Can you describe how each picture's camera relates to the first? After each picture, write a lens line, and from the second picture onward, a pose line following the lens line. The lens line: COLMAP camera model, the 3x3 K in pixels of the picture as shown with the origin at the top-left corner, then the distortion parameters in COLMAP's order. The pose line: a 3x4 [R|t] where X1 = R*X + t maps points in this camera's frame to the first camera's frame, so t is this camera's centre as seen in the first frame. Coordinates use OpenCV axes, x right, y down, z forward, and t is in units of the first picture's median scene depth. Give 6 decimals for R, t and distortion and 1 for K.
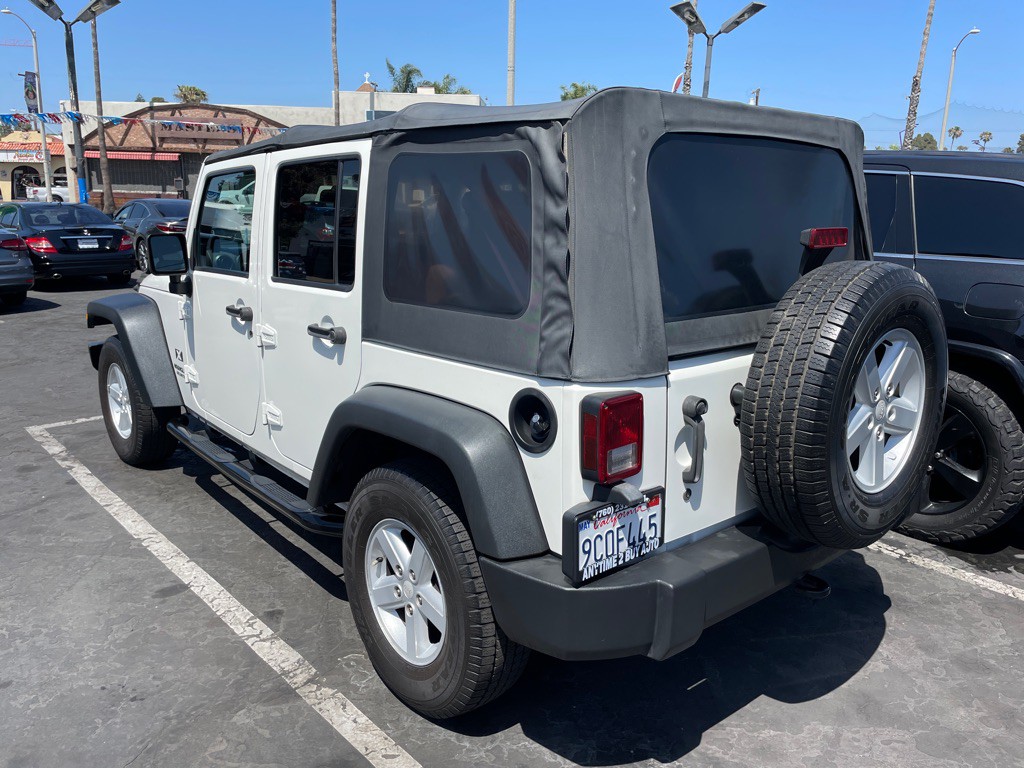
lens RADIAL K [[774.4, 0, 516.5], [0, 774.4, 378.8], [0, 0, 1]] dist [0.092749, -0.122890]
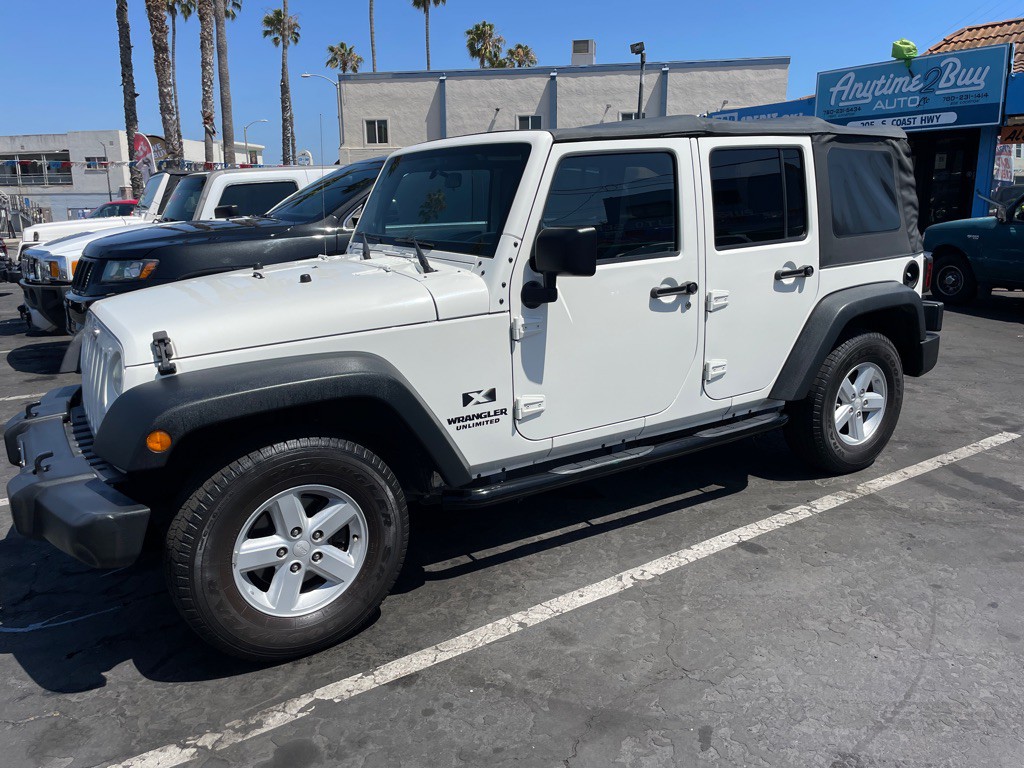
lens RADIAL K [[774.4, 0, 517.6], [0, 774.4, 381.0], [0, 0, 1]] dist [0.092749, -0.122890]
pose [[0.137249, -0.243834, 0.960056, -1.779379], [0.241086, 0.948305, 0.206384, -0.296414], [-0.960750, 0.203130, 0.188939, 1.302125]]
